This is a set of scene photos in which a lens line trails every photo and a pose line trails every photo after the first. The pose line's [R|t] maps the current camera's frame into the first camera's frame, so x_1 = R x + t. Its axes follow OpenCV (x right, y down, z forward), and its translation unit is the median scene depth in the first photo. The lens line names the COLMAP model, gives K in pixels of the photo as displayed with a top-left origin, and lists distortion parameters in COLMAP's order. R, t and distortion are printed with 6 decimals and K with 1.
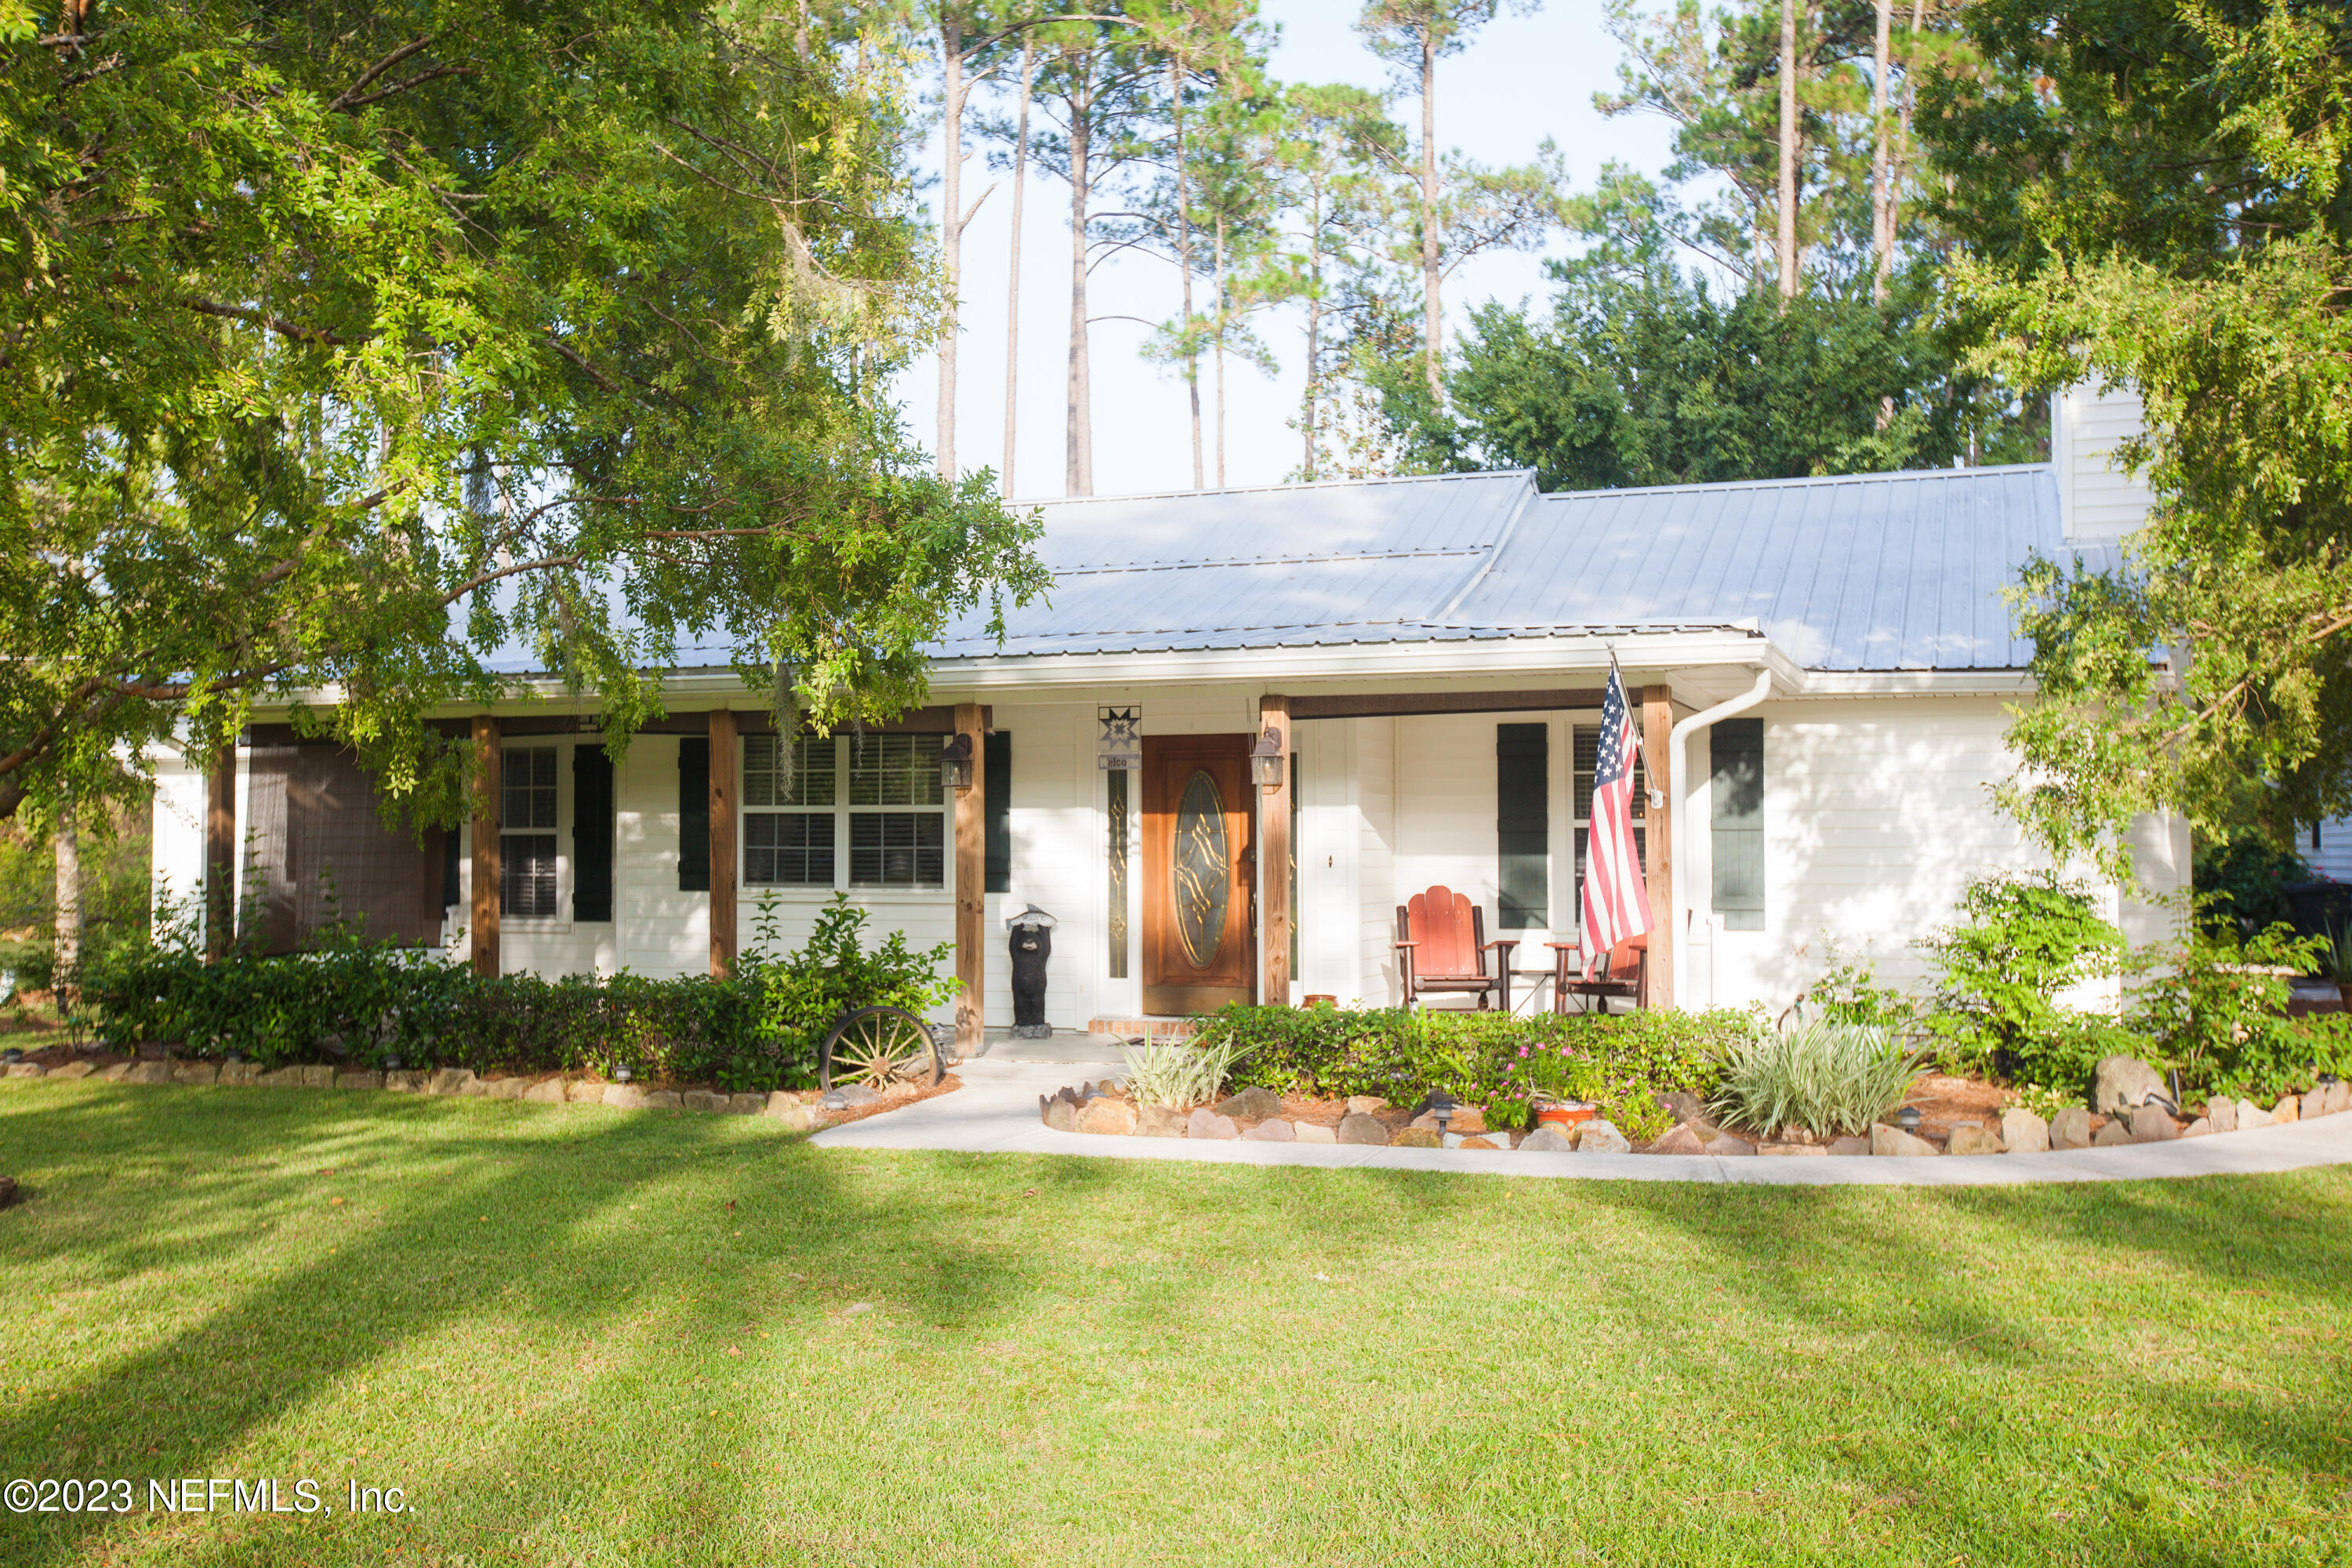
lens RADIAL K [[2339.3, 0, 1181.8], [0, 2339.3, 794.5], [0, 0, 1]] dist [-0.011130, 0.000000]
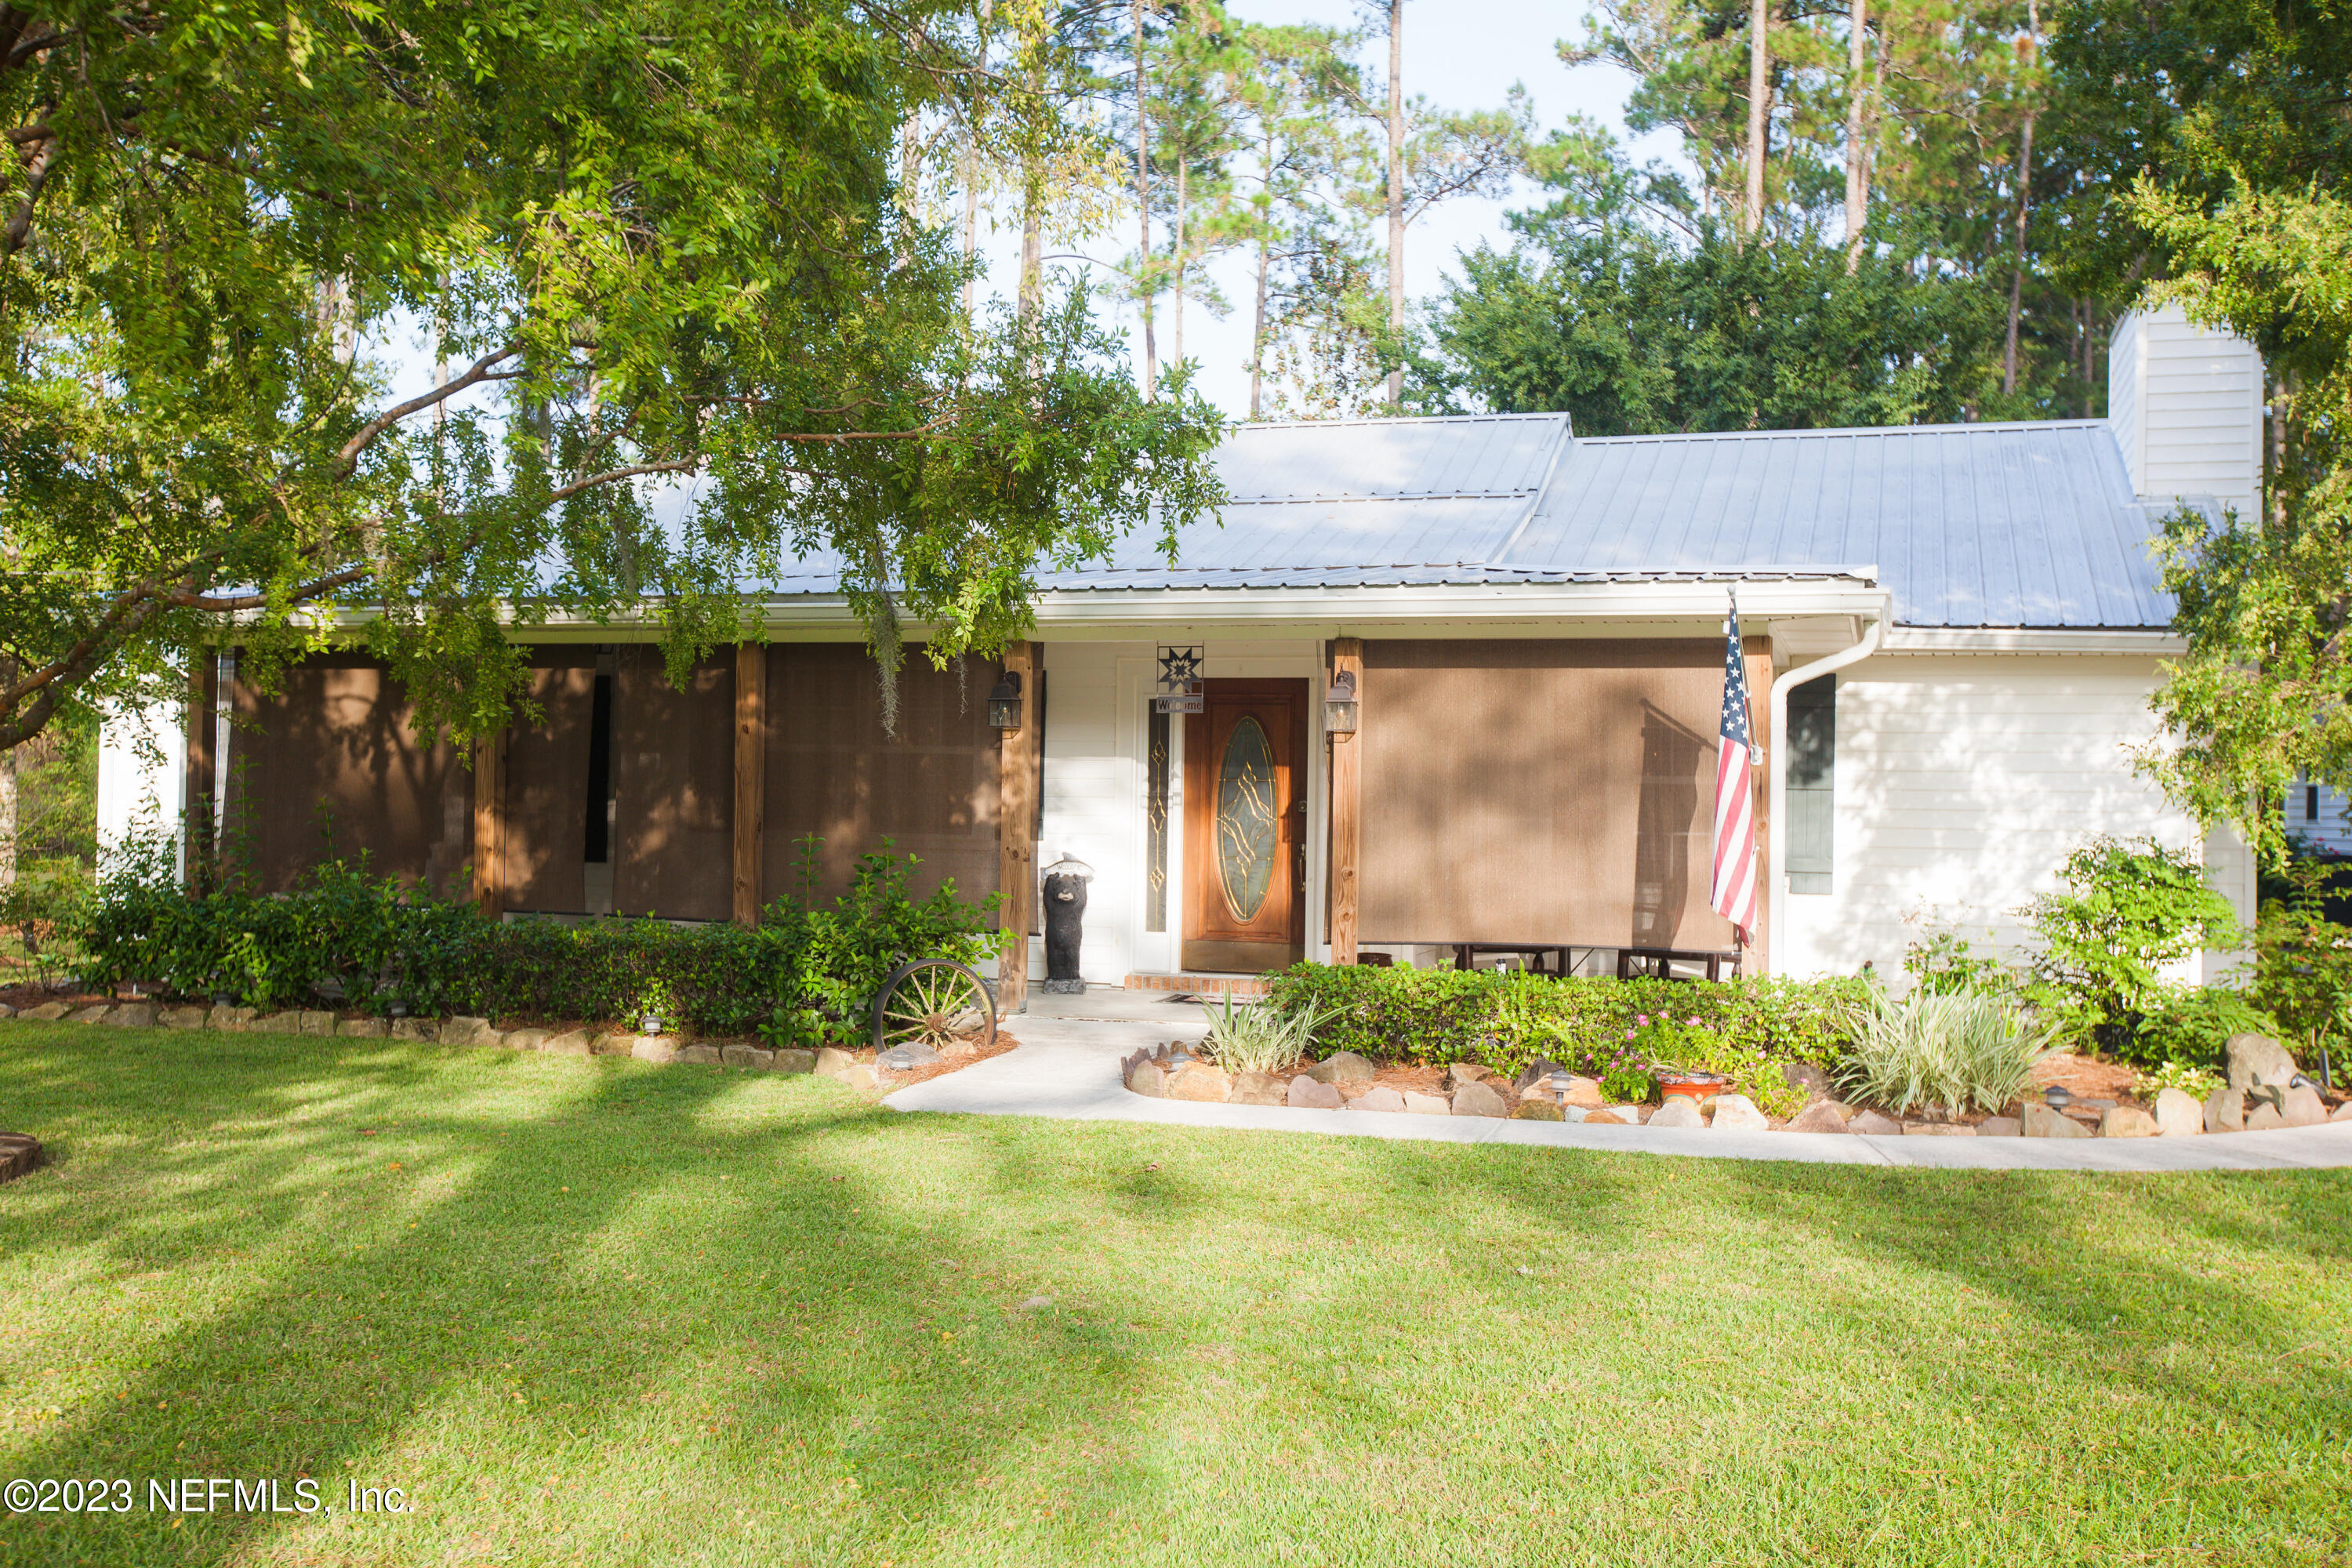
lens RADIAL K [[2339.3, 0, 1171.7], [0, 2339.3, 774.6], [0, 0, 1]] dist [-0.011130, 0.000000]
pose [[0.999195, 0.019542, 0.035023, -0.059047], [-0.020003, 0.999717, 0.012862, 0.002081], [-0.034762, -0.013552, 0.999304, 0.049953]]
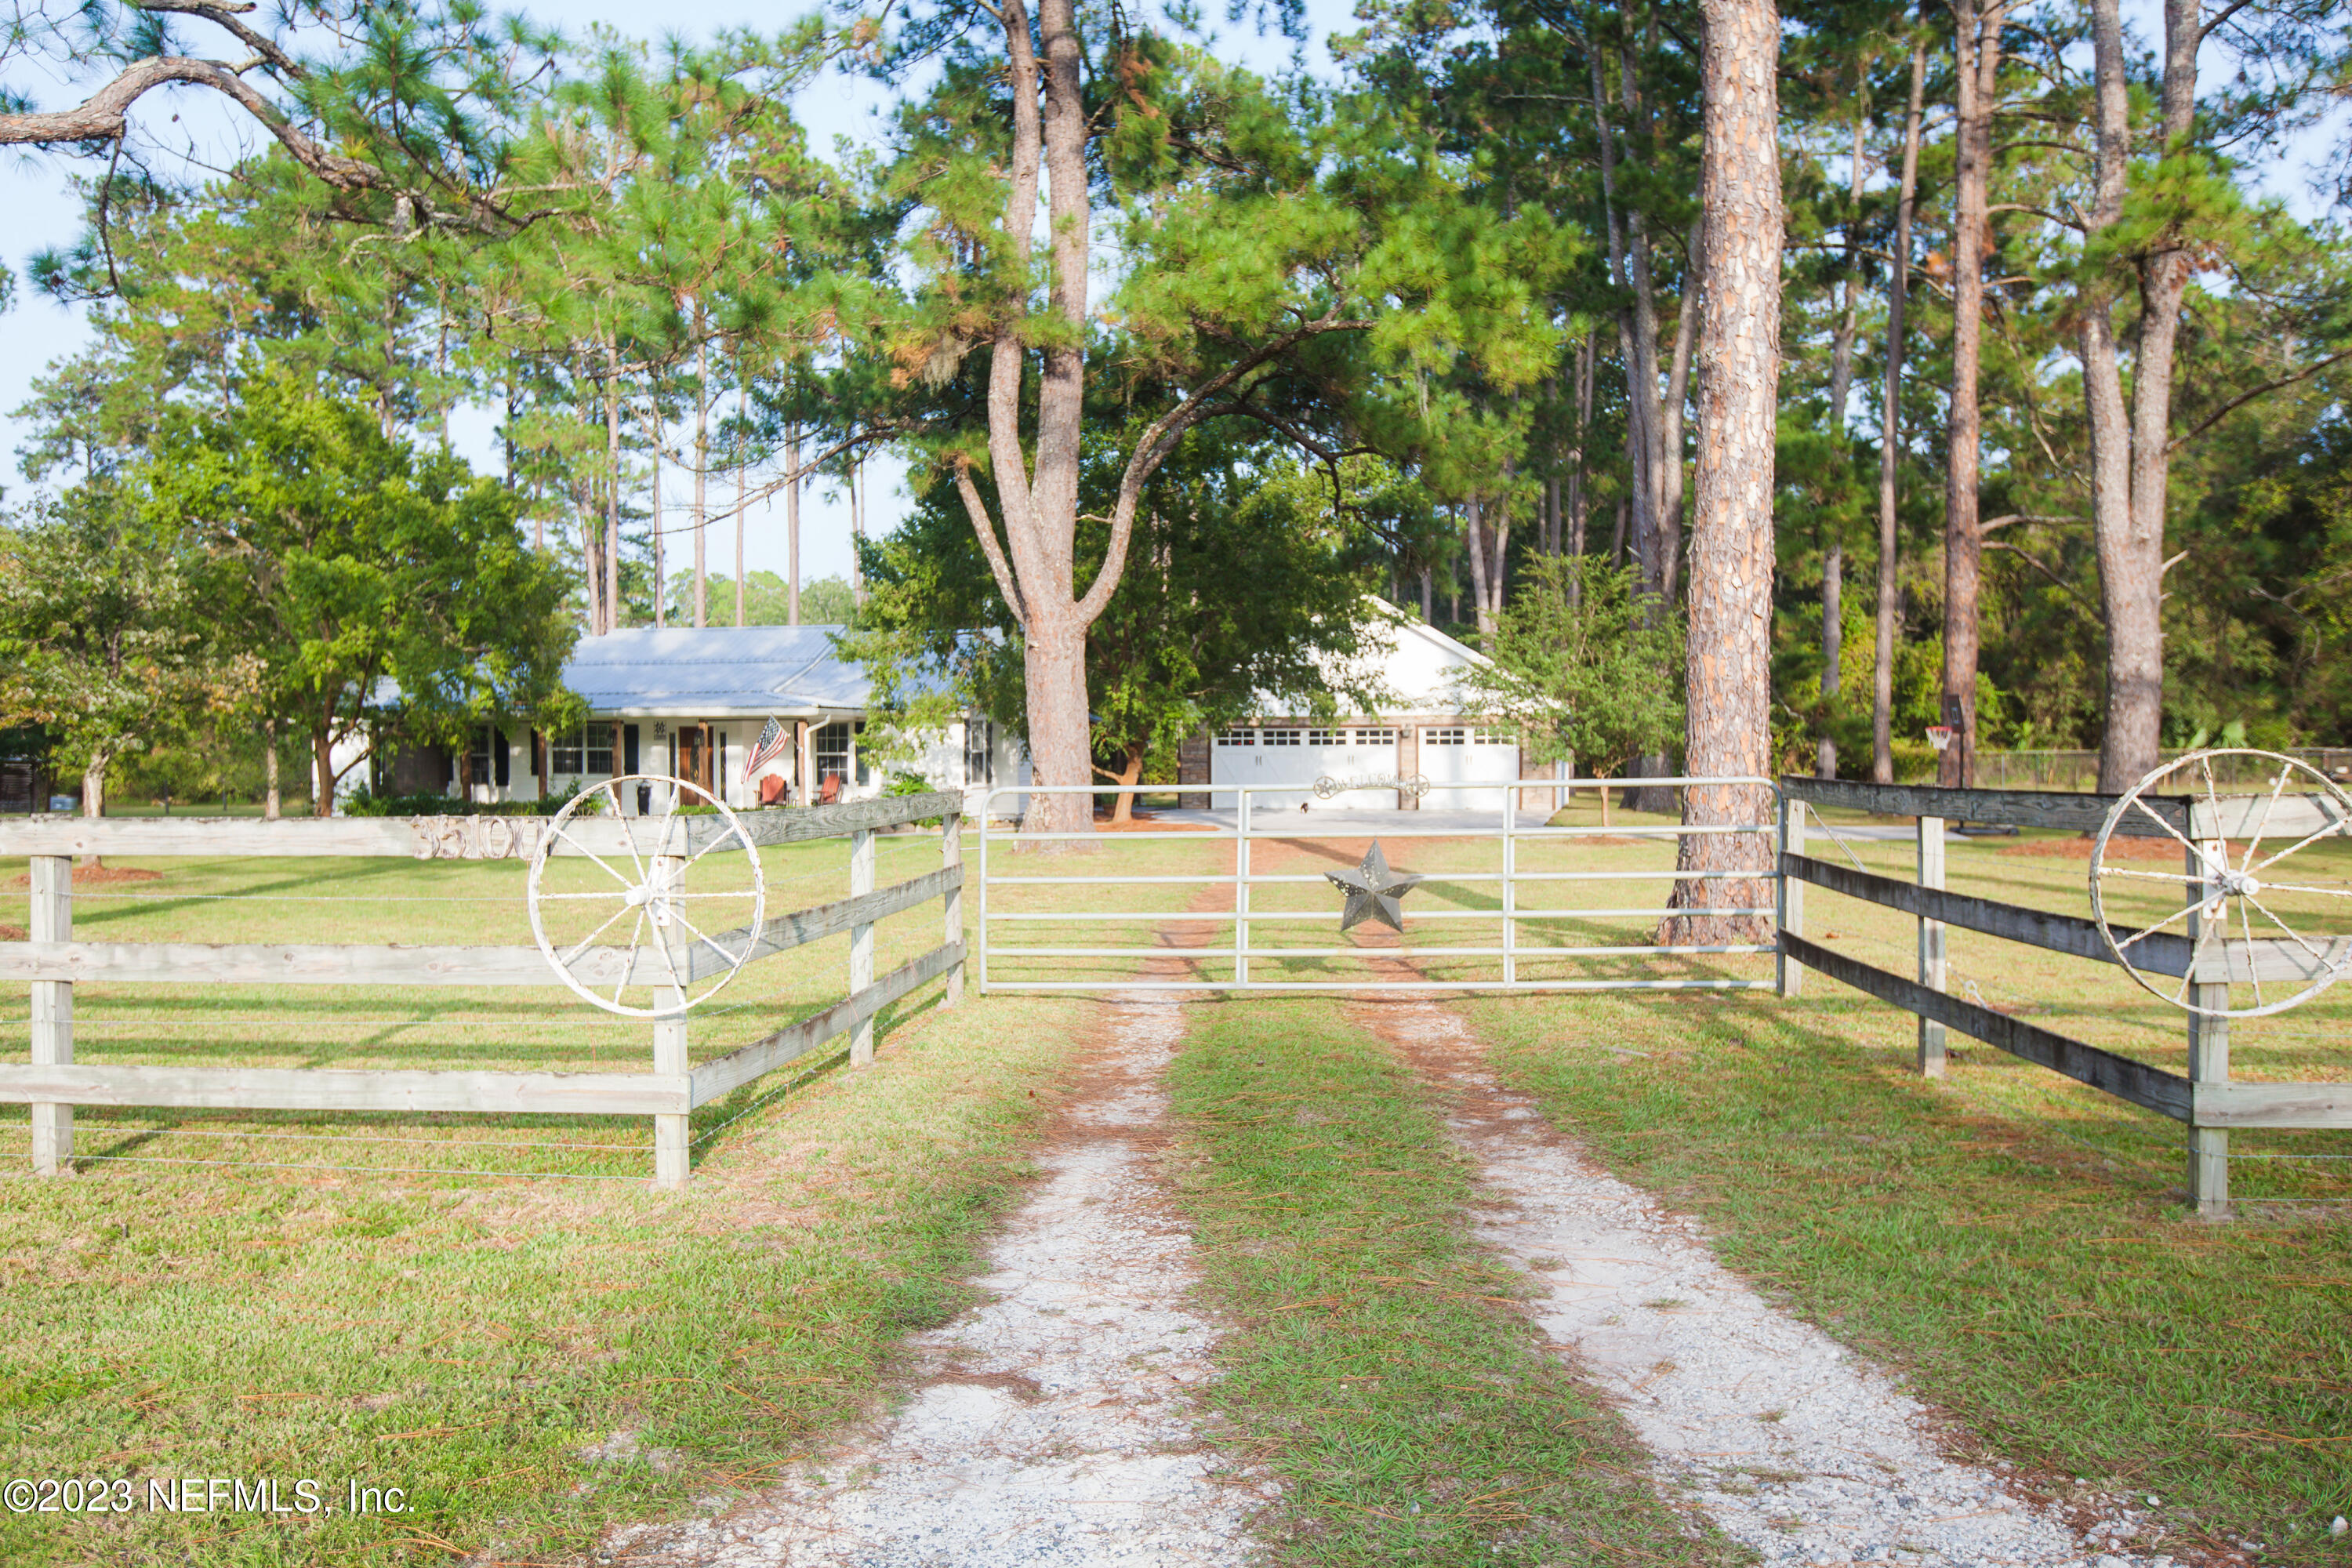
lens RADIAL K [[1834.1, 0, 1179.9], [0, 1834.1, 783.3], [0, 0, 1]] dist [0.007851, 0.001209]
pose [[0.992449, 0.002077, 0.122641, 0.379195], [-0.006271, 0.999408, 0.033816, -0.040209], [-0.122499, -0.034330, 0.991875, -1.693181]]
